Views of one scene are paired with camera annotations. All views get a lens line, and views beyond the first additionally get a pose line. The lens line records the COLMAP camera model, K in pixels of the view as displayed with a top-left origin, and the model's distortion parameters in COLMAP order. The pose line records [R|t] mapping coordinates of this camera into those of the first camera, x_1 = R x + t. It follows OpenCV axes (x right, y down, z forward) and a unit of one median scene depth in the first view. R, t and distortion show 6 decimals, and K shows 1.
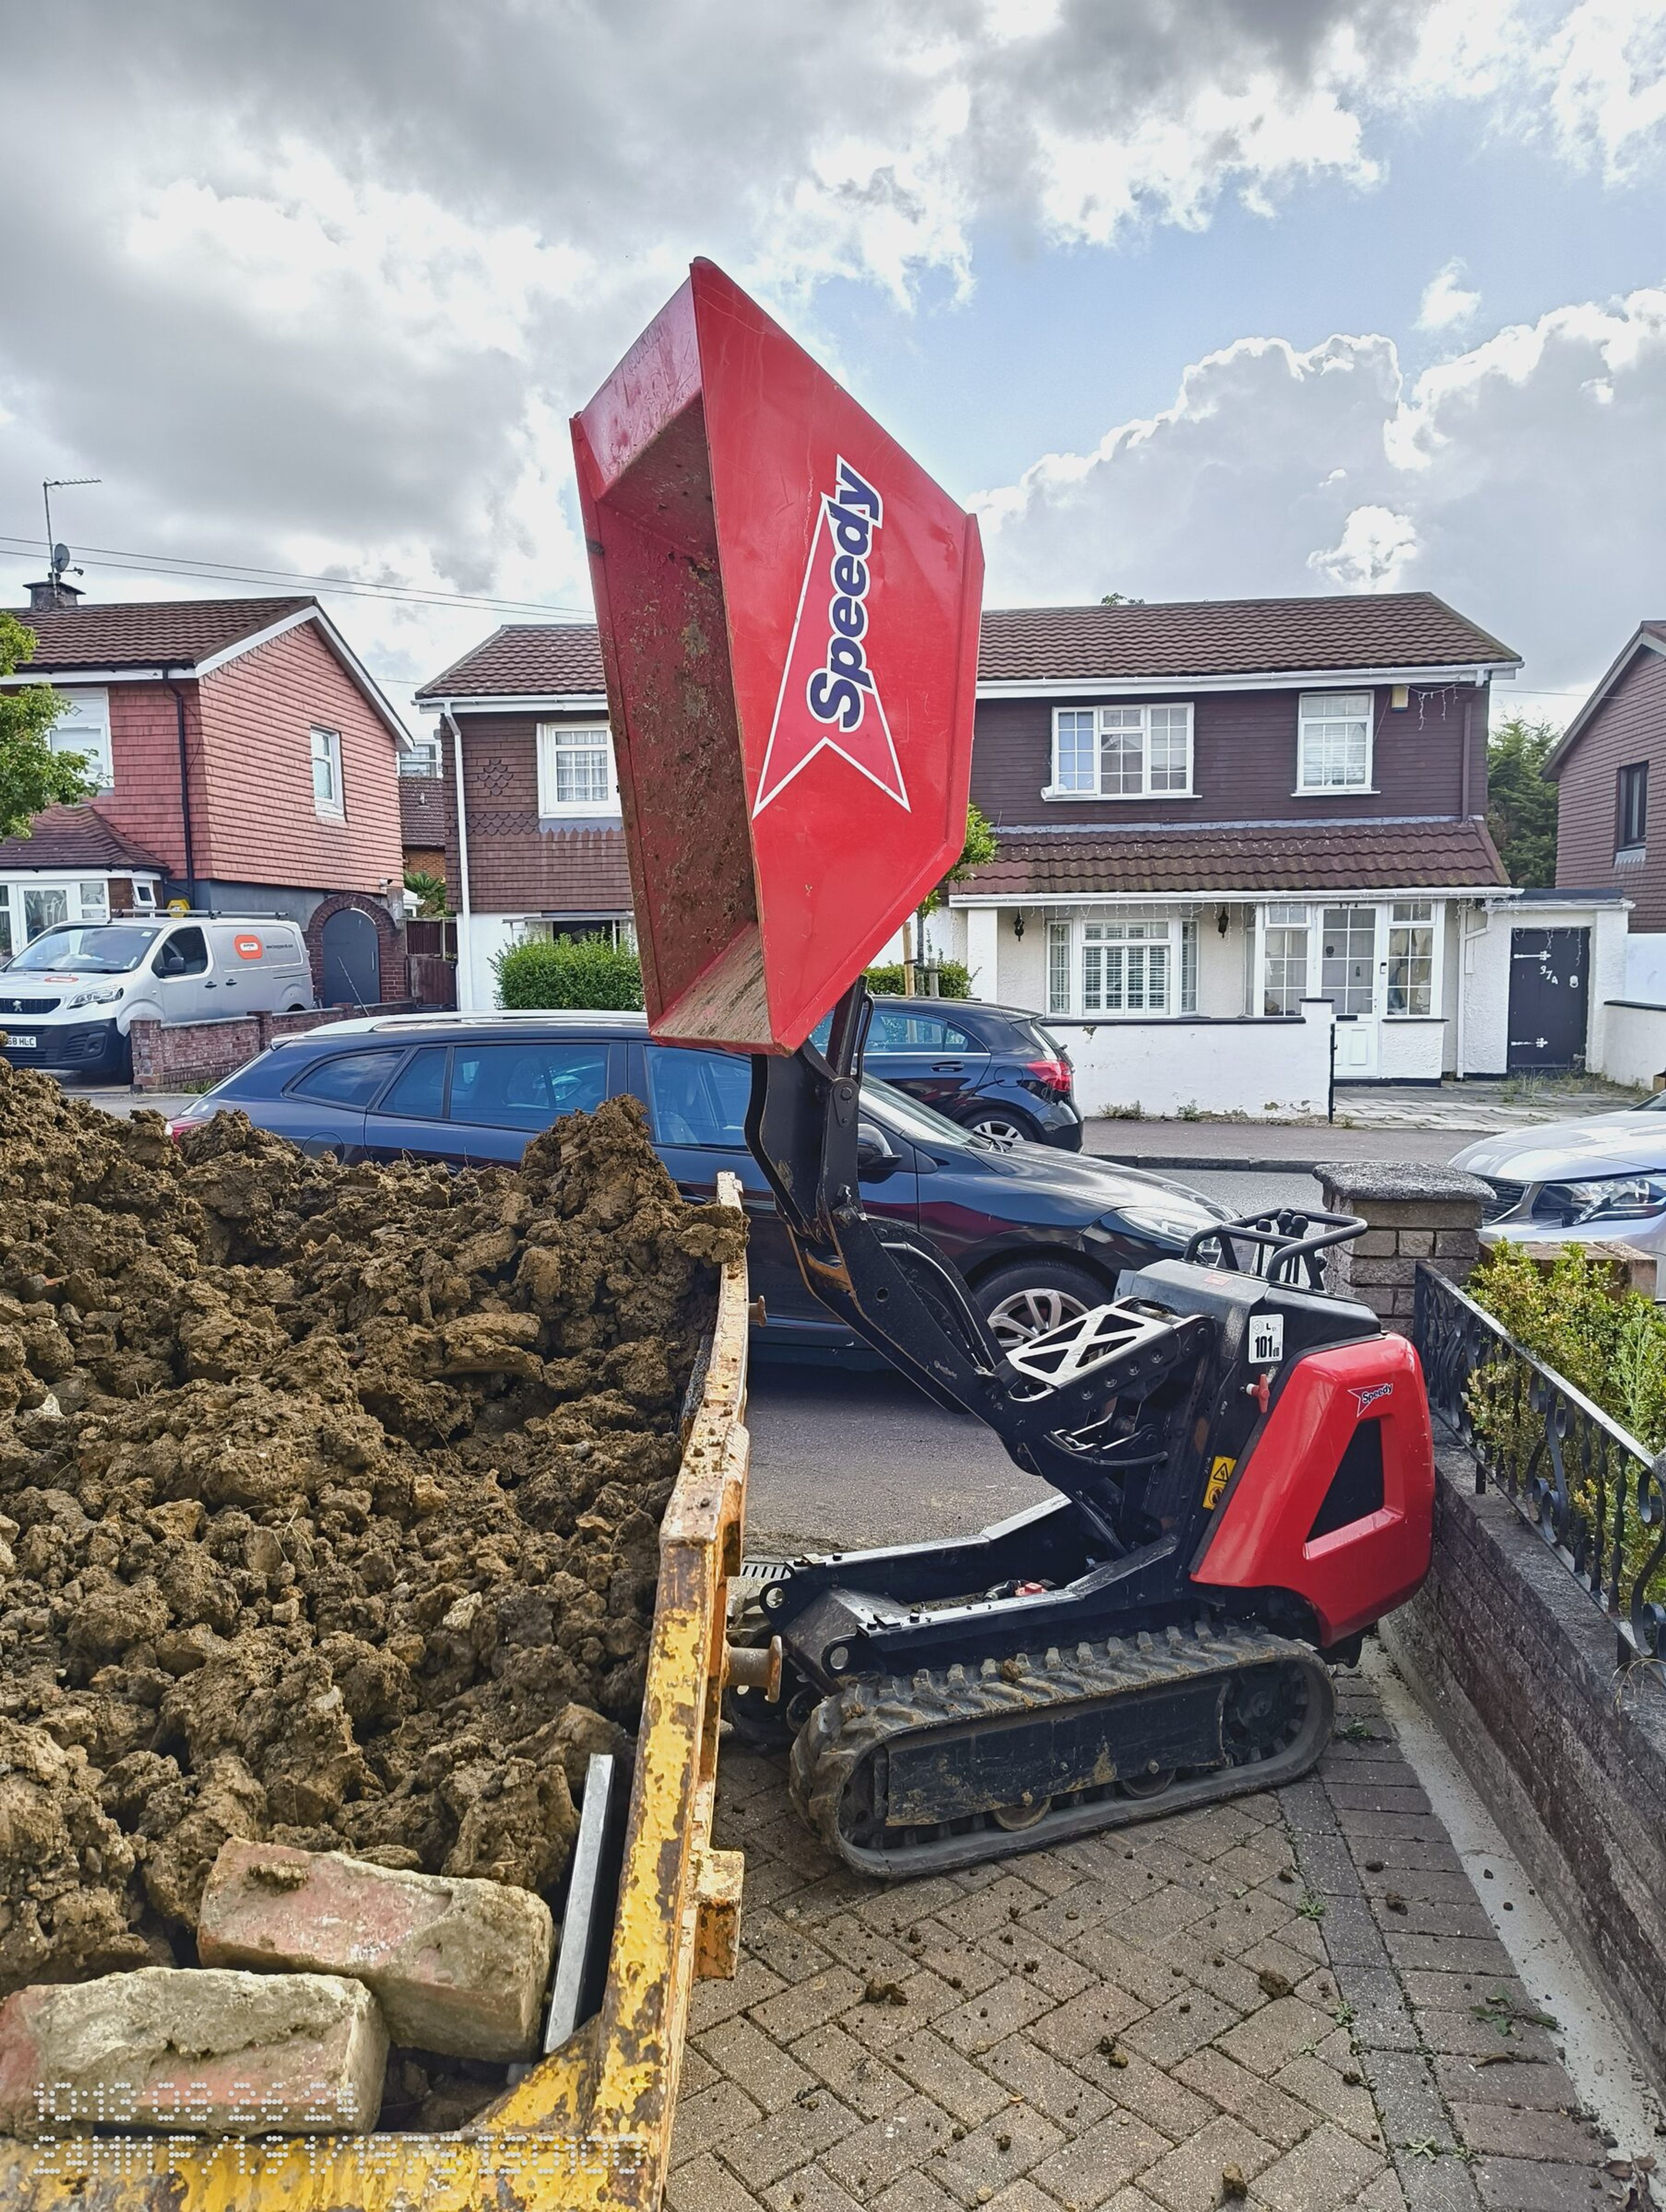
lens RADIAL K [[1572.4, 0, 839.7], [0, 1572.4, 1097.8], [0, 0, 1]] dist [0.046662, -0.041073]
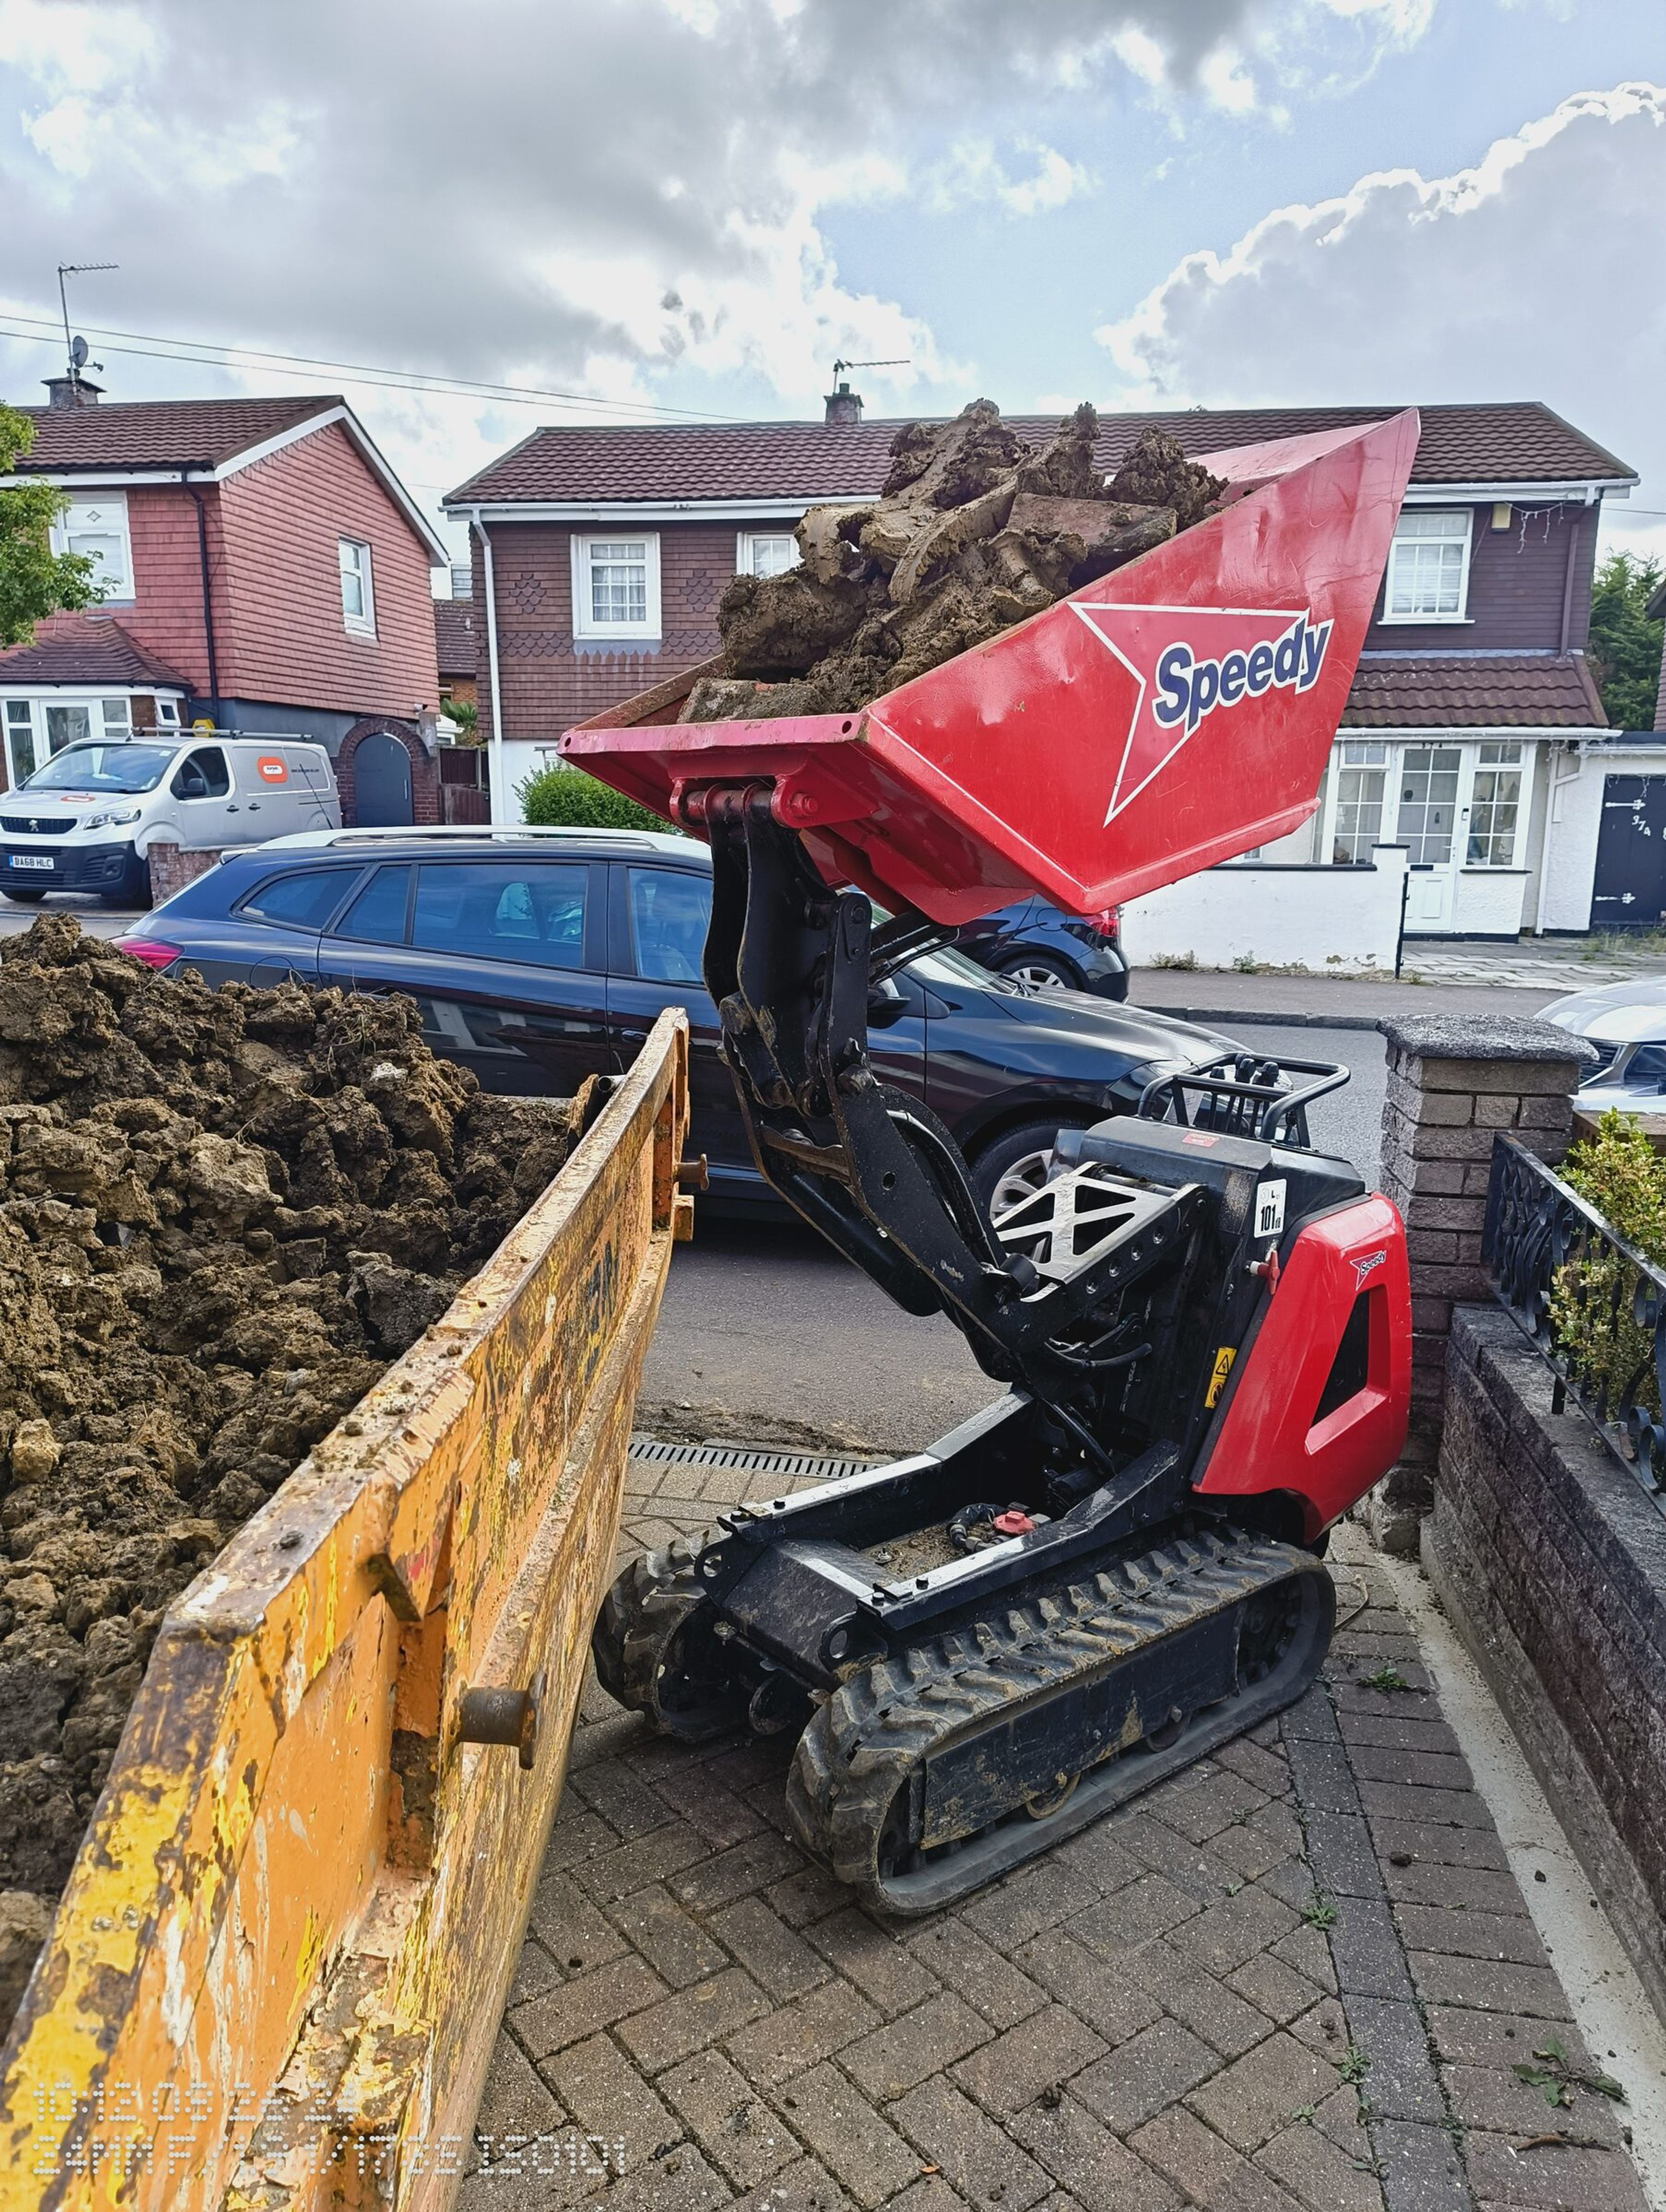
lens RADIAL K [[1572.4, 0, 829.3], [0, 1572.4, 1118.4], [0, 0, 1]] dist [0.046662, -0.041073]
pose [[0.998895, 0.026062, -0.039104, 0.047267], [-0.021621, 0.993698, 0.109988, 0.012119], [0.041724, -0.109021, 0.993163, 0.159443]]
